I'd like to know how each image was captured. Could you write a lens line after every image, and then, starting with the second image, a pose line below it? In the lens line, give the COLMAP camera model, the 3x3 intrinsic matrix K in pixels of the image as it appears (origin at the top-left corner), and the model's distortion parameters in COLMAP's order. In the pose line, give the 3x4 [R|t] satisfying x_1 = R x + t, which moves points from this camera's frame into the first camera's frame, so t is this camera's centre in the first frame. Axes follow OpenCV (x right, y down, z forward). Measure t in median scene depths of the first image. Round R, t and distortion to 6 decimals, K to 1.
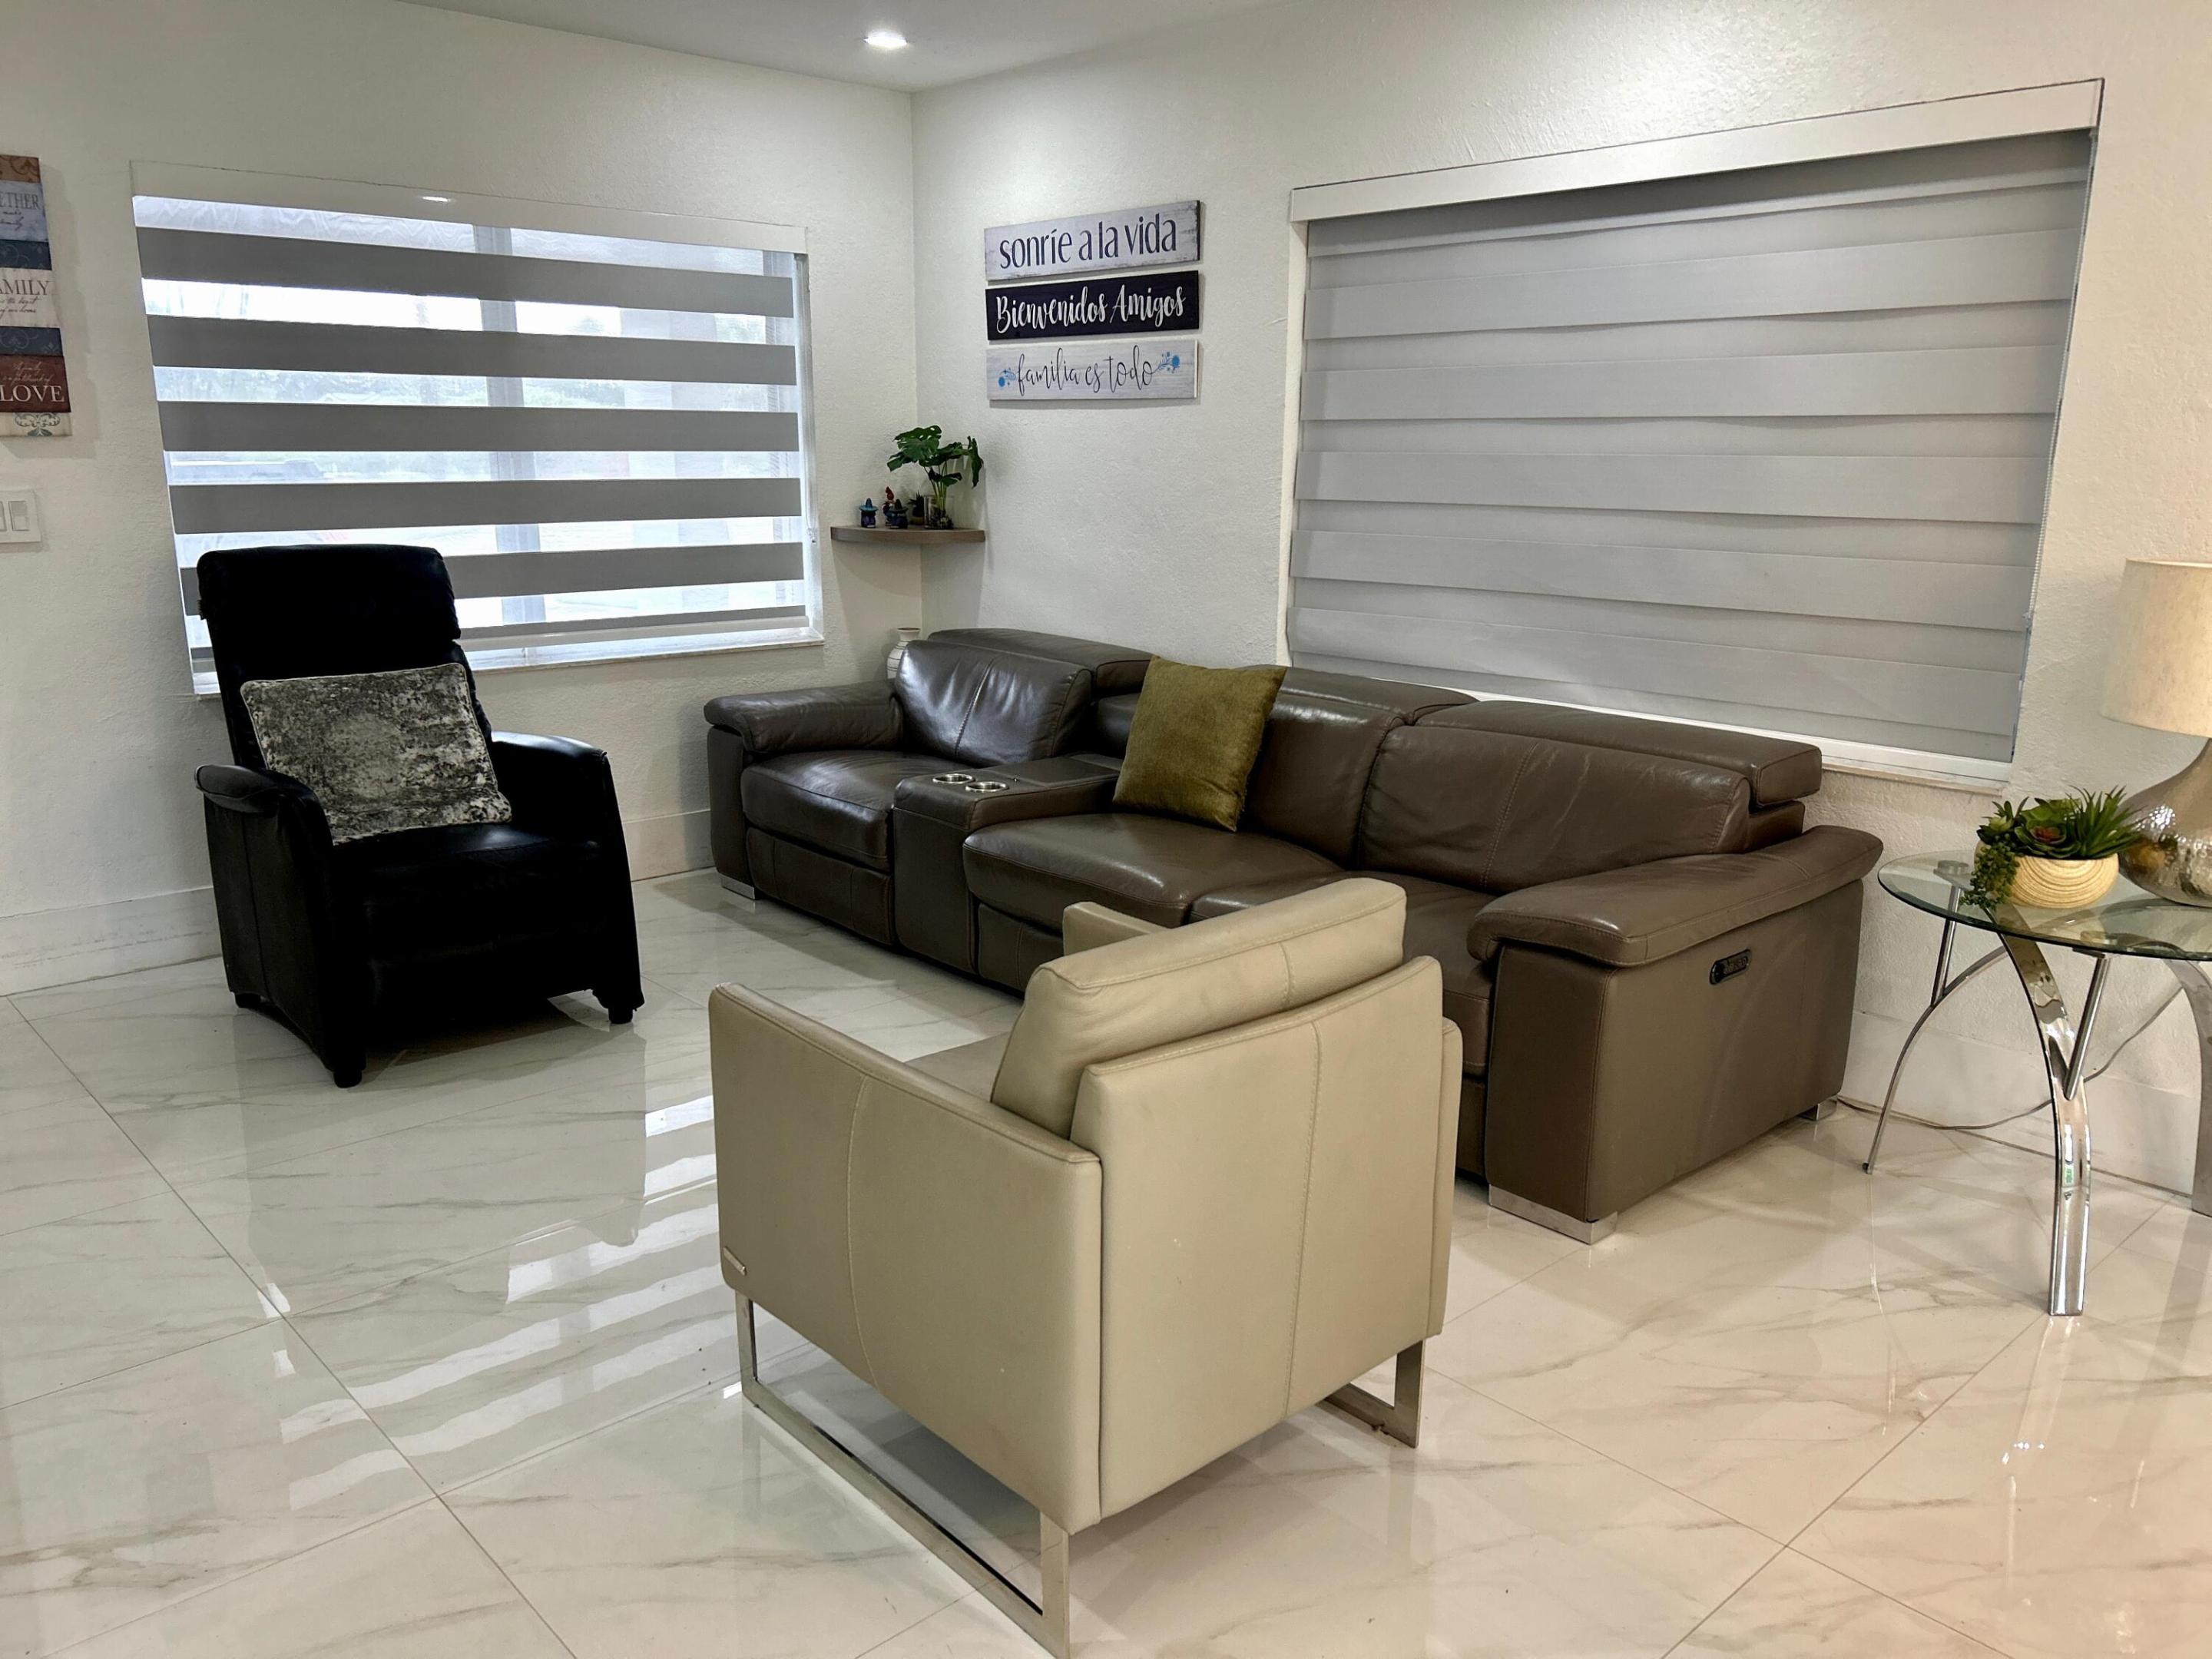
lens RADIAL K [[1682.0, 0, 1099.6], [0, 1682.0, 834.9], [0, 0, 1]] dist [0.019623, -0.022144]
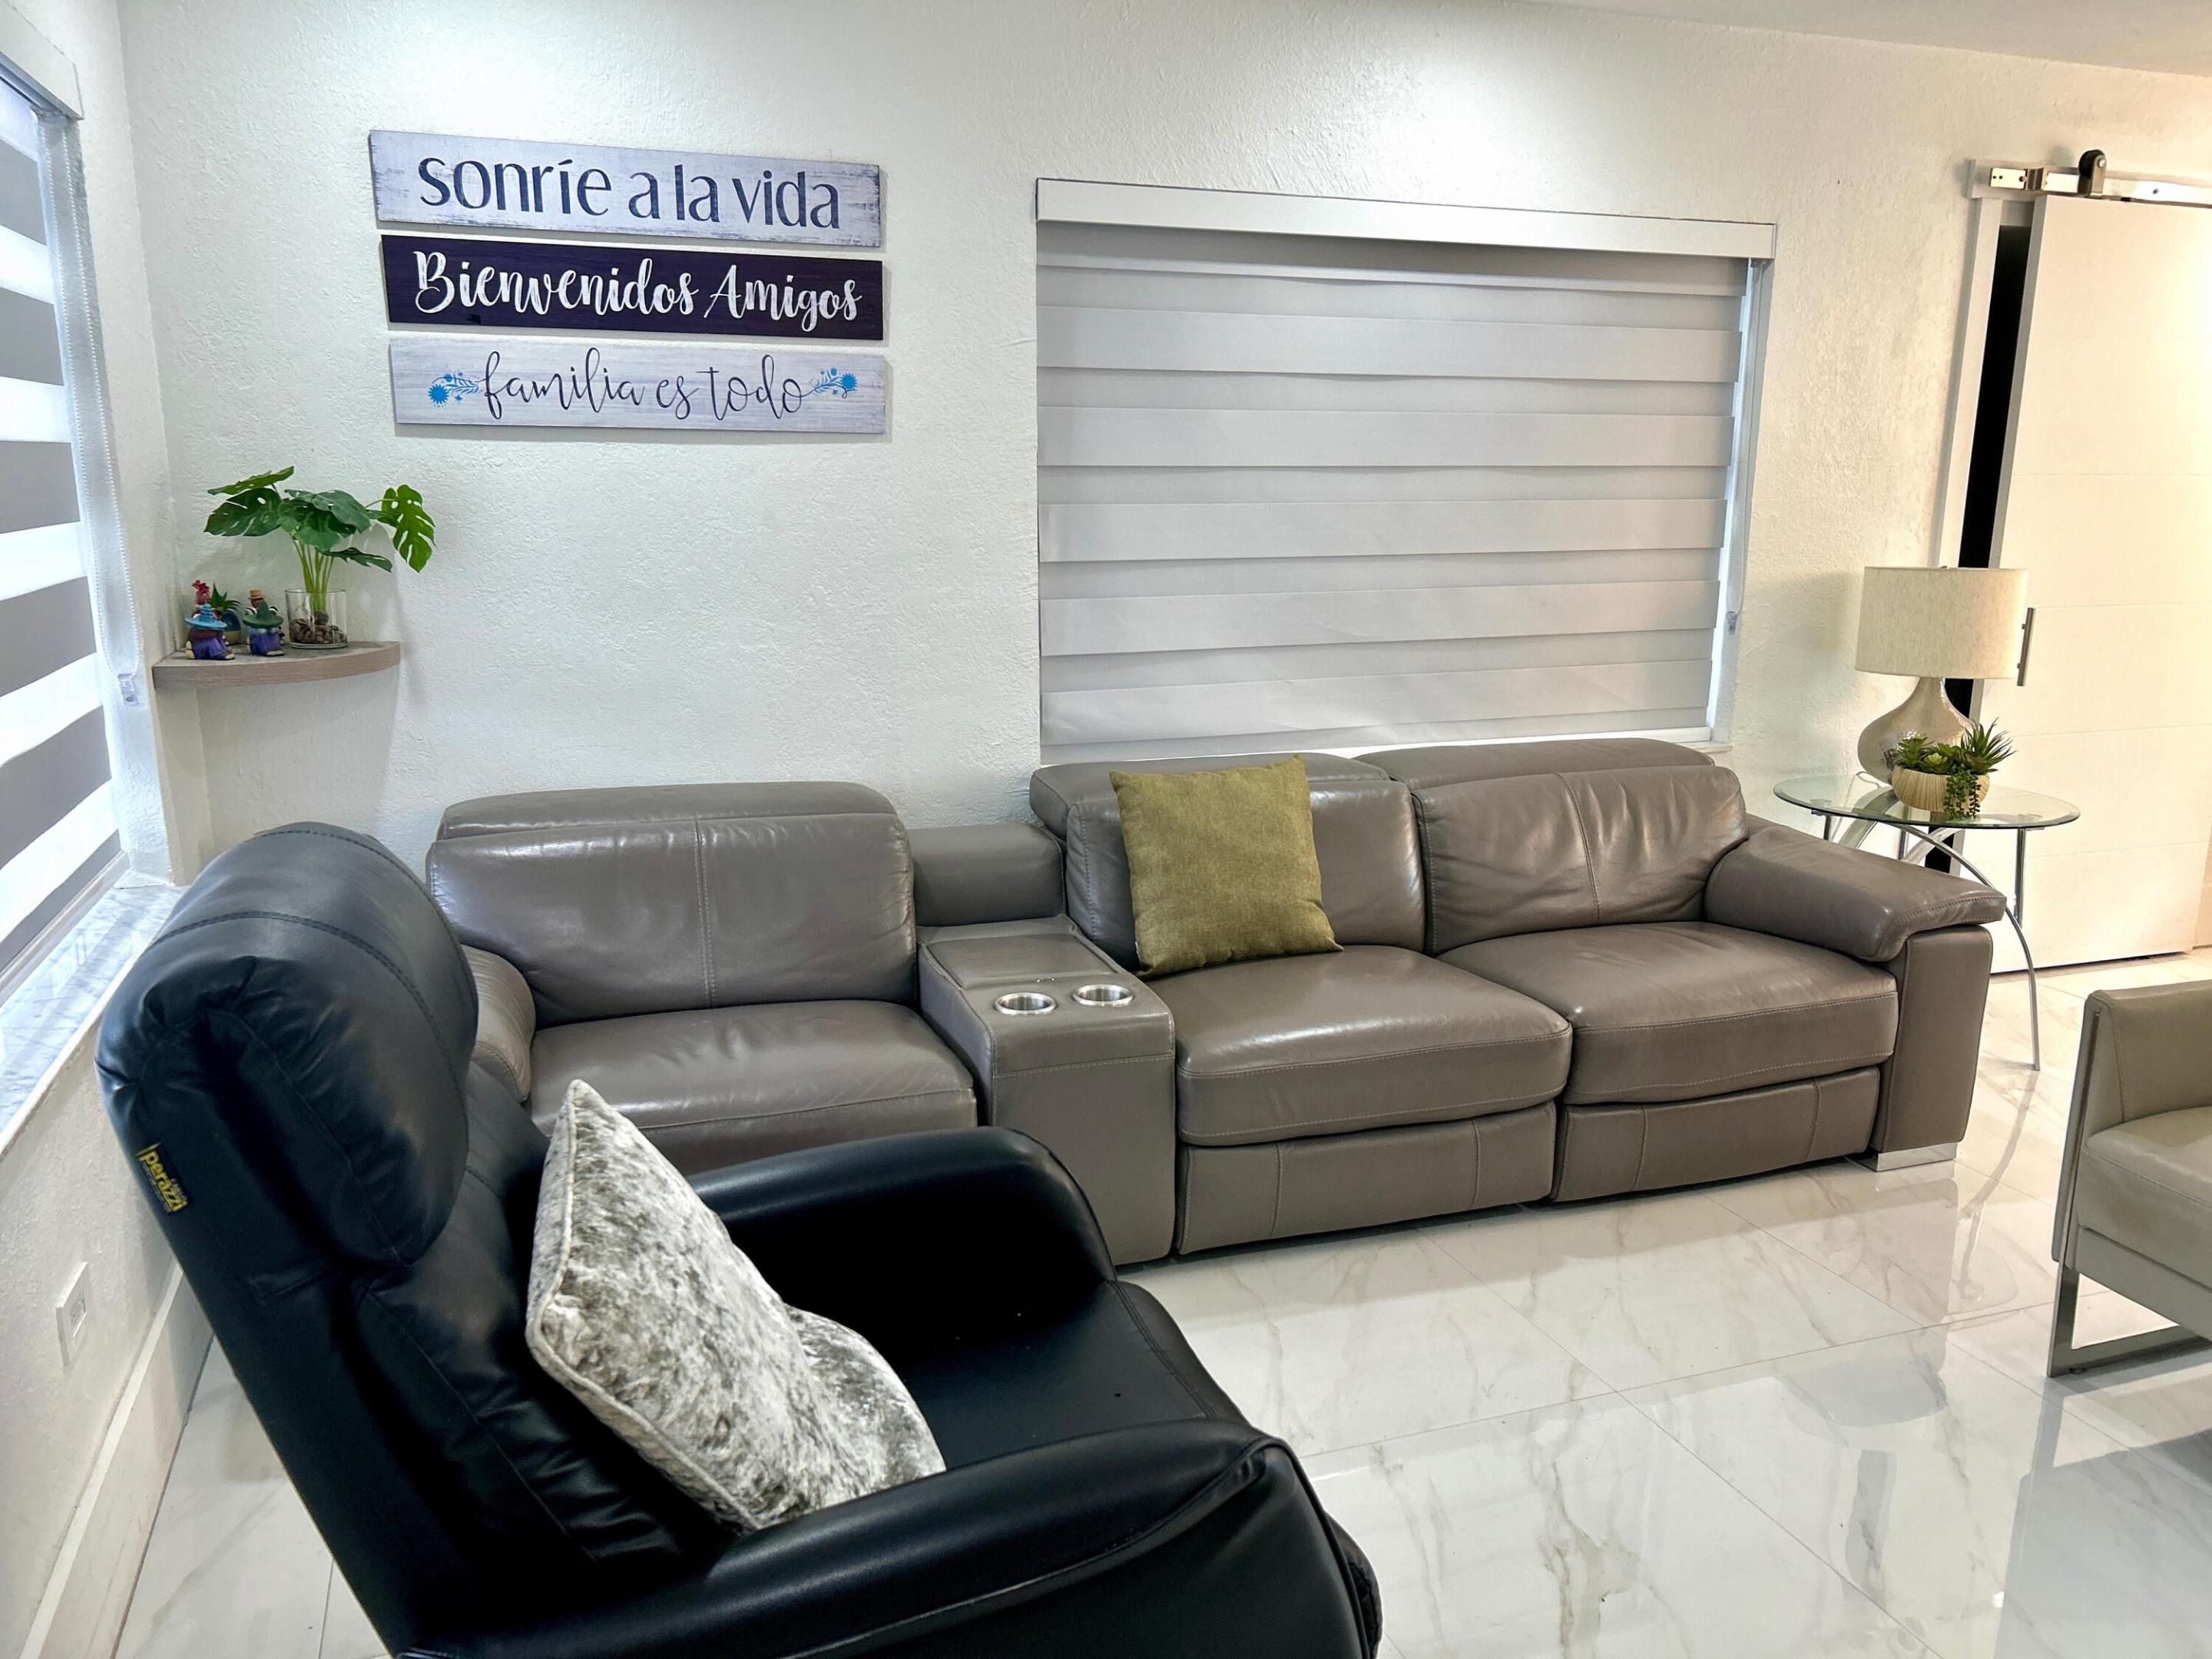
lens RADIAL K [[1682.0, 0, 1104.2], [0, 1682.0, 833.6], [0, 0, 1]] dist [0.019623, -0.022144]
pose [[0.383774, -0.194279, 0.902759, -0.589419], [0.211401, 0.970139, 0.118910, -0.151610], [-0.898903, 0.145210, 0.413385, 0.613715]]
